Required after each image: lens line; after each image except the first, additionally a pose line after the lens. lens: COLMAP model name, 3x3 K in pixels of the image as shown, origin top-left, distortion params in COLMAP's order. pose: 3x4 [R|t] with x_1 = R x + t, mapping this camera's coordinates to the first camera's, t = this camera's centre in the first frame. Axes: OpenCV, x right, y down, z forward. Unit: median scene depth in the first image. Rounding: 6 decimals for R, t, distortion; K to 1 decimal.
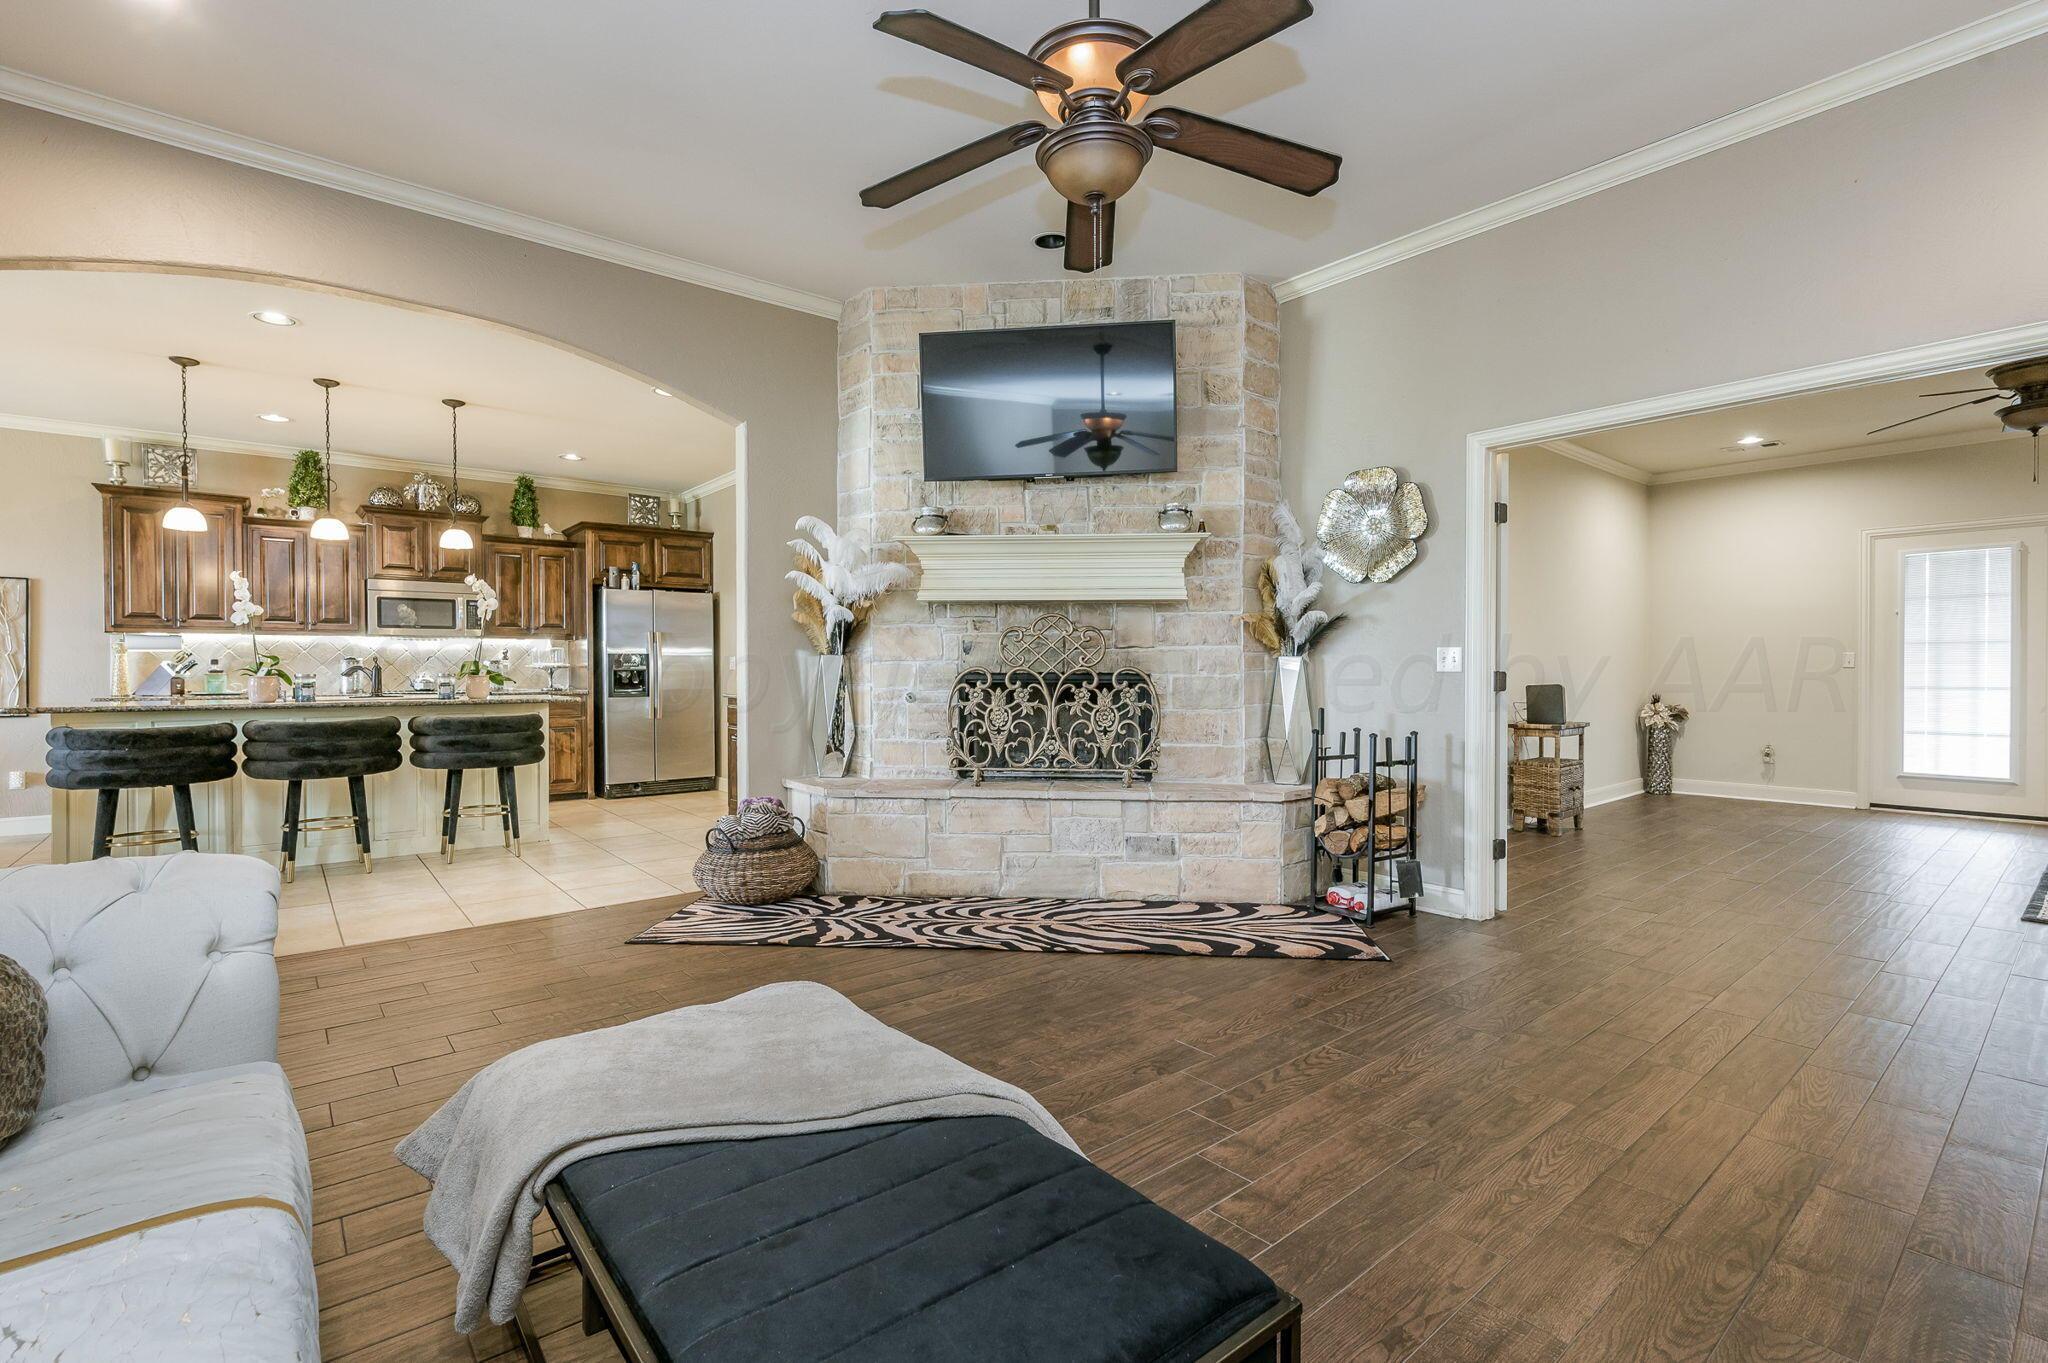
lens RADIAL K [[923.2, 0, 1029.5], [0, 923.2, 673.6], [0, 0, 1]] dist [-0.003206, -0.000880]
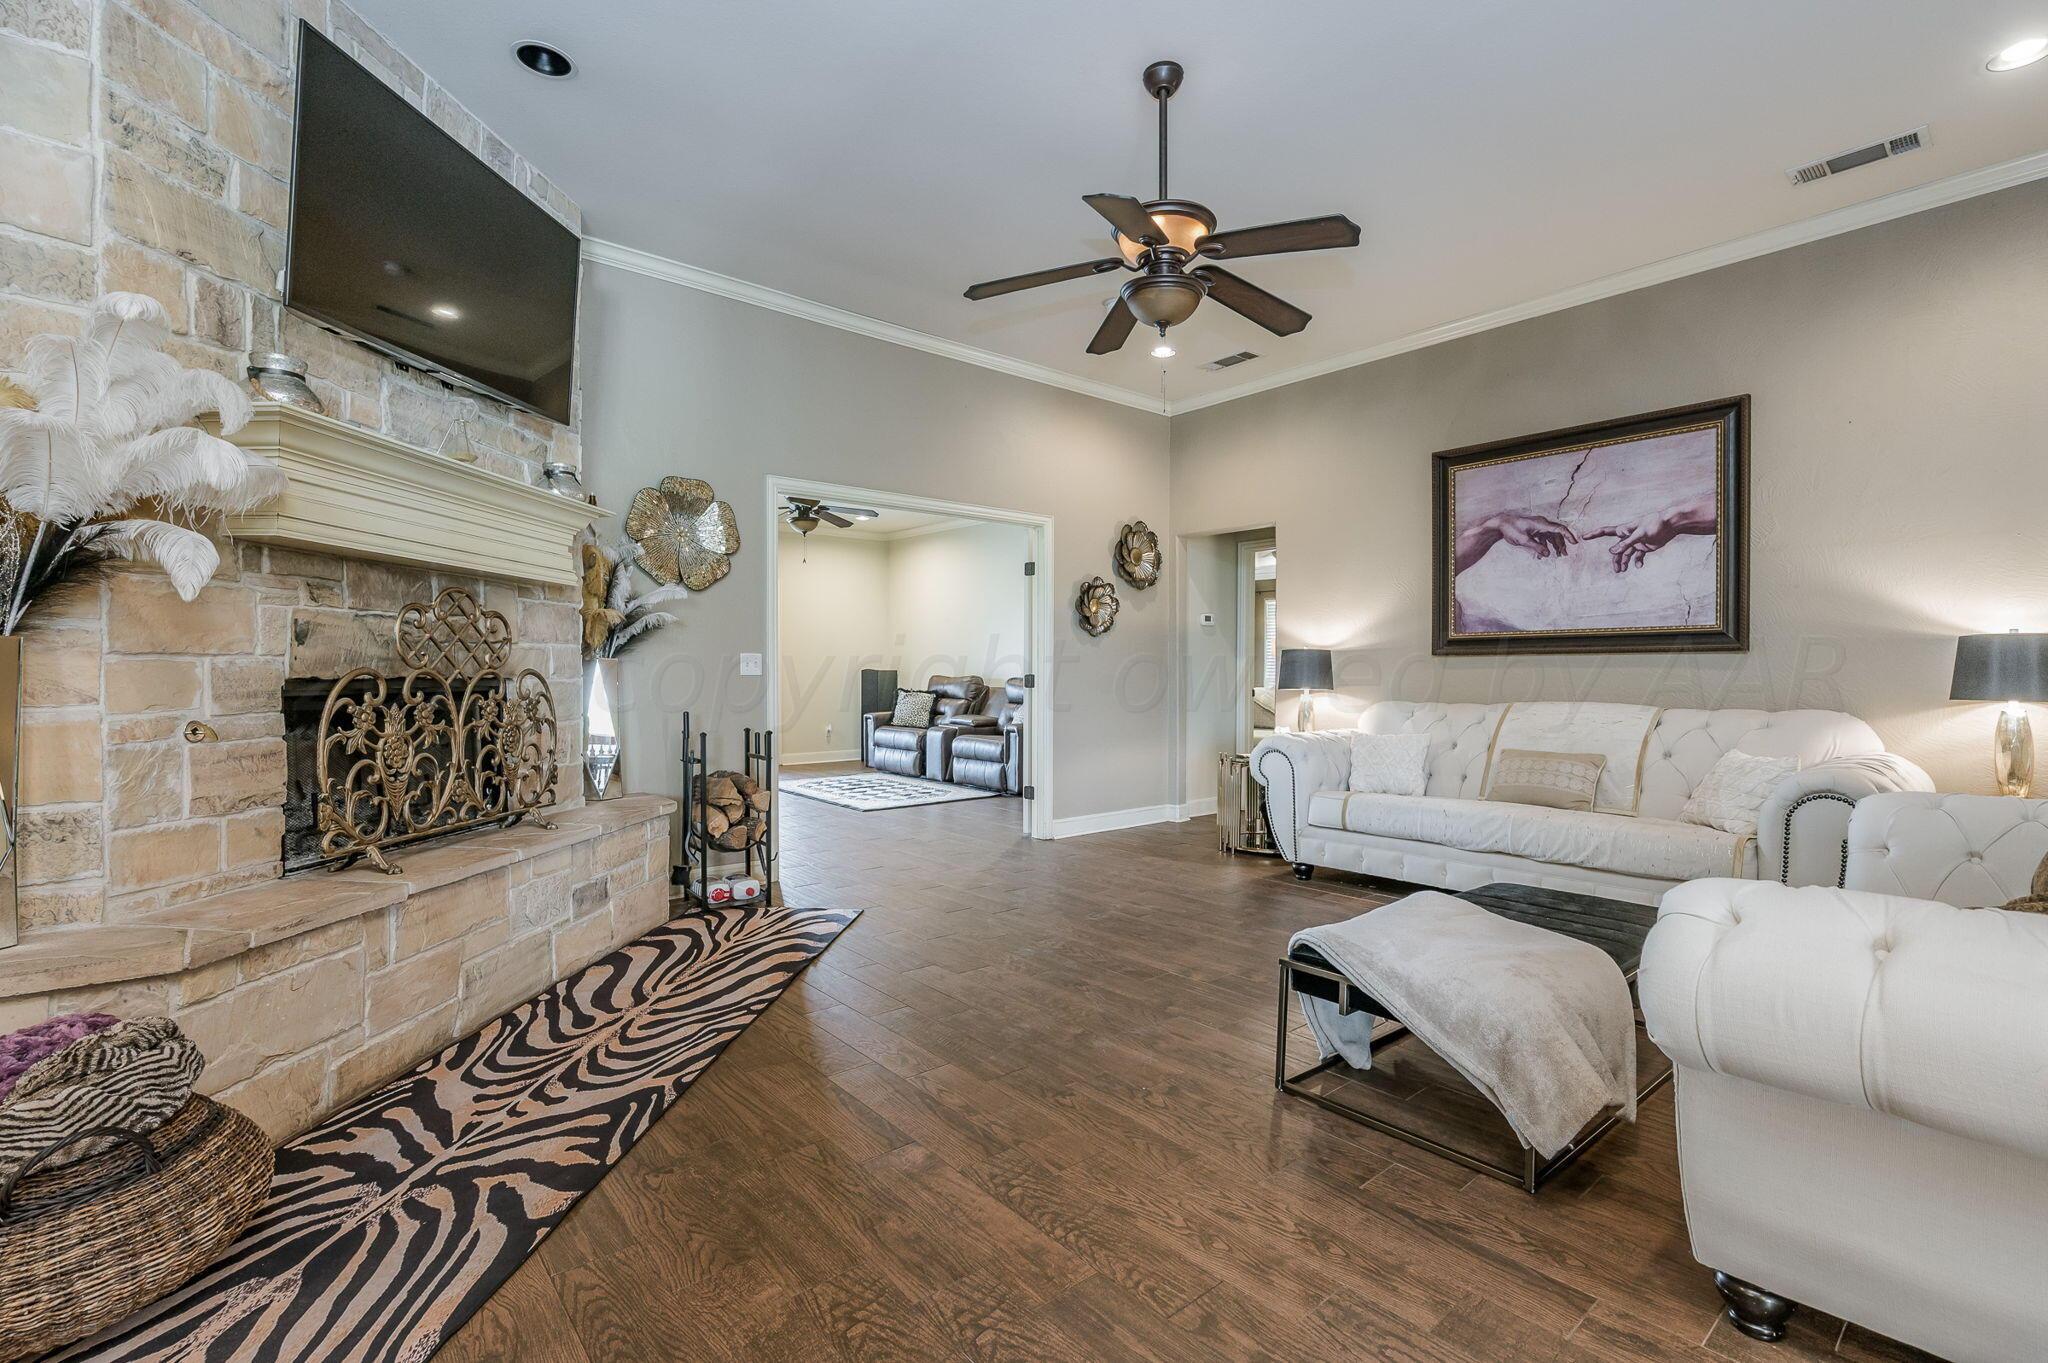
lens RADIAL K [[923.2, 0, 1029.5], [0, 923.2, 673.6], [0, 0, 1]] dist [-0.003206, -0.000880]
pose [[-0.004789, -0.003174, 0.999983, -0.712919], [0.003169, 0.999990, 0.003189, -0.004612], [-0.999984, 0.003184, -0.004779, 0.671957]]
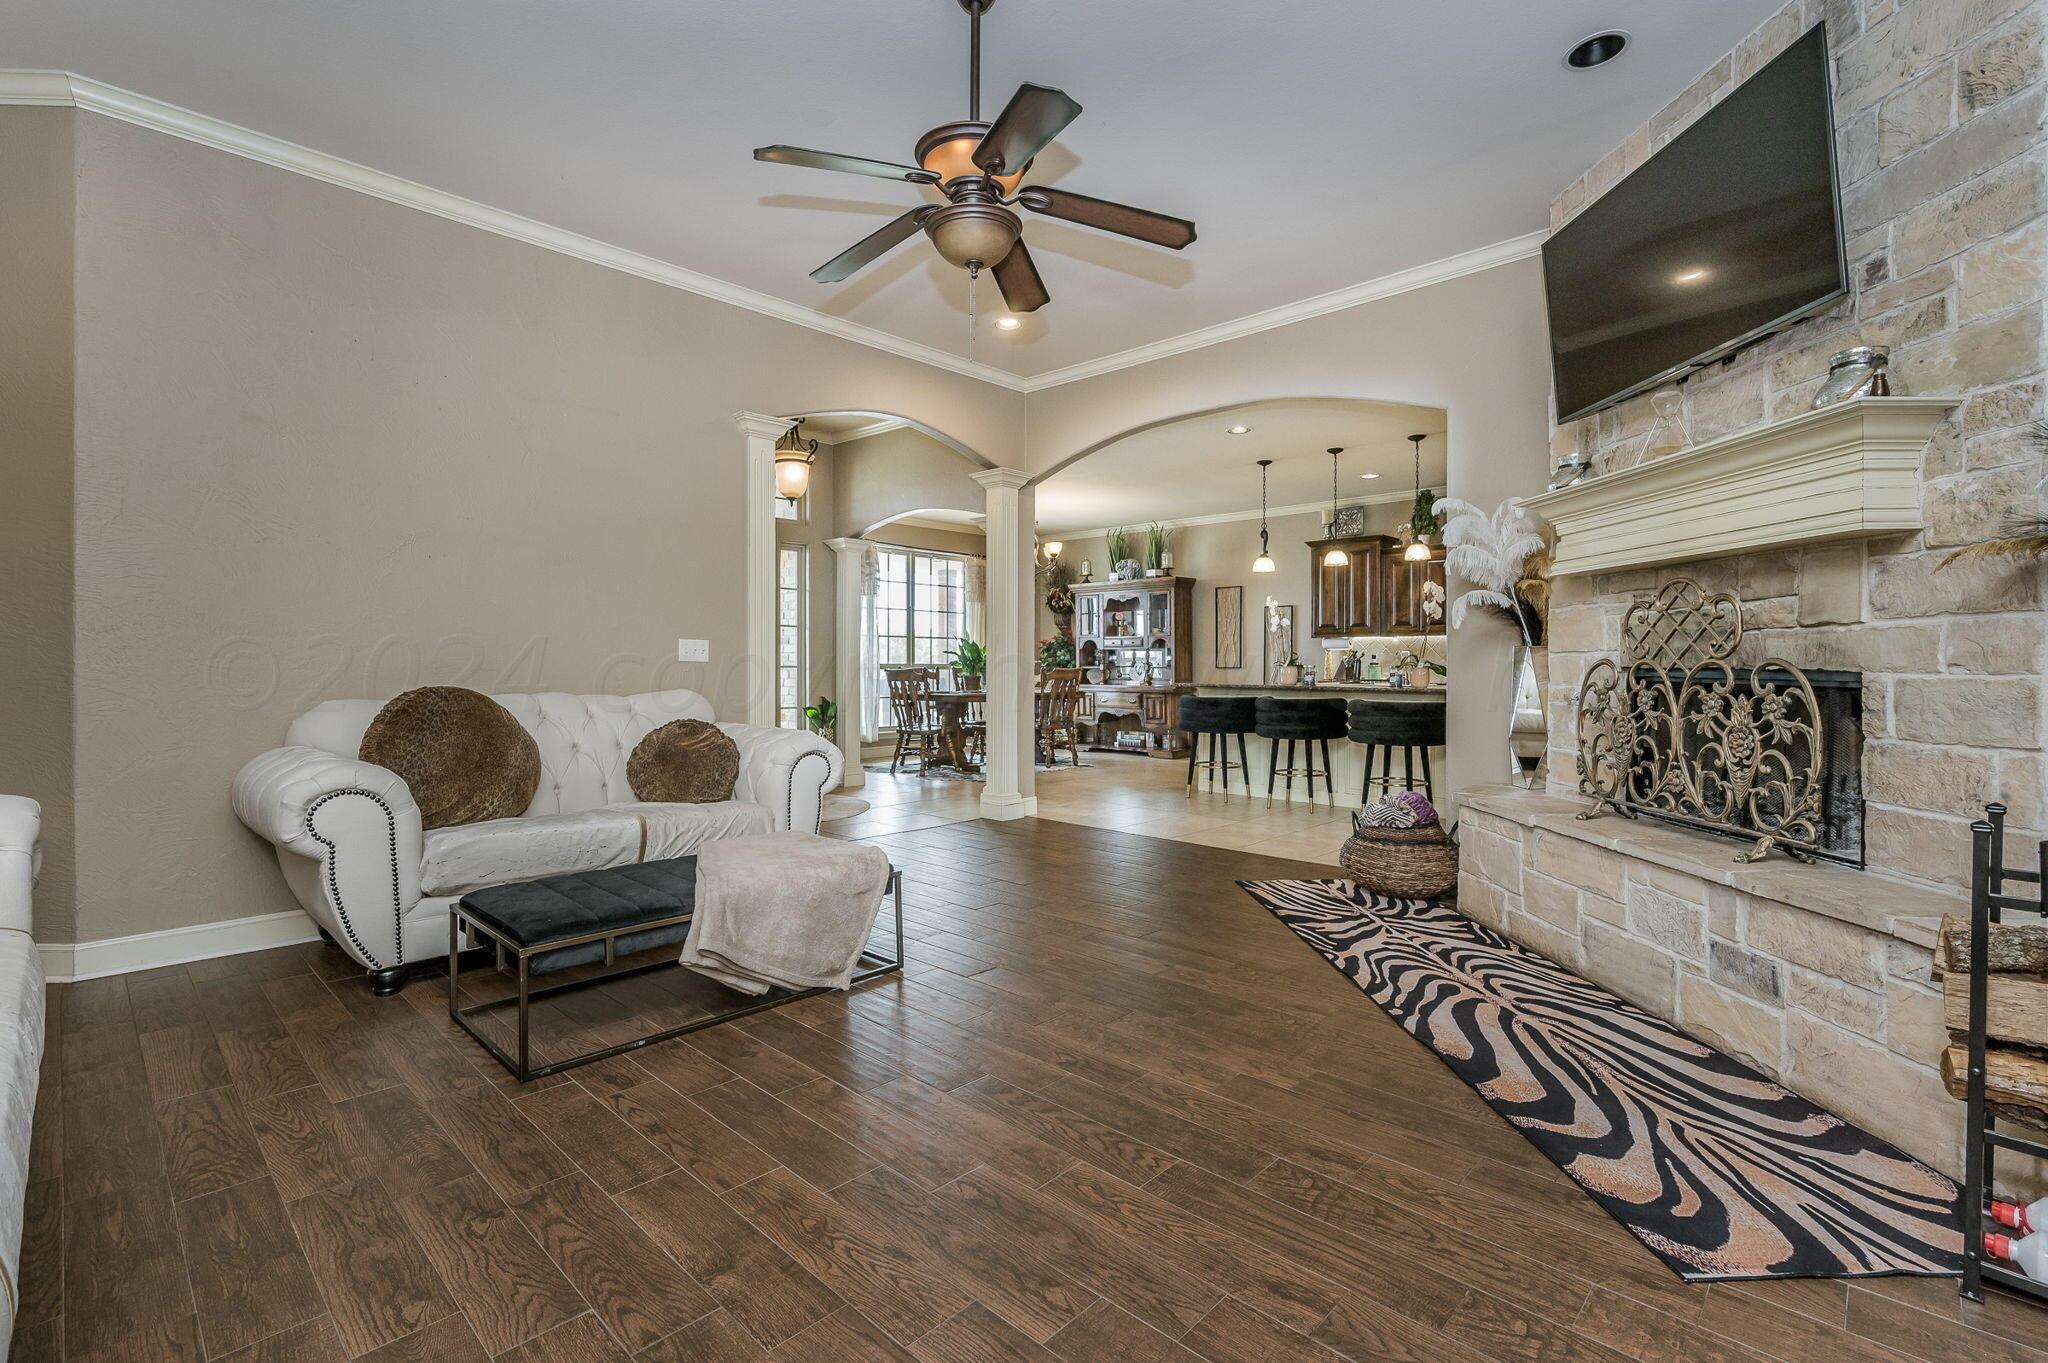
lens RADIAL K [[923.2, 0, 1029.5], [0, 923.2, 673.6], [0, 0, 1]] dist [-0.003206, -0.000880]
pose [[0.116919, 0.011804, -0.993071, 0.699013], [-0.004306, 0.999926, 0.011379, -0.002341], [0.993132, 0.002946, 0.116961, 0.523265]]
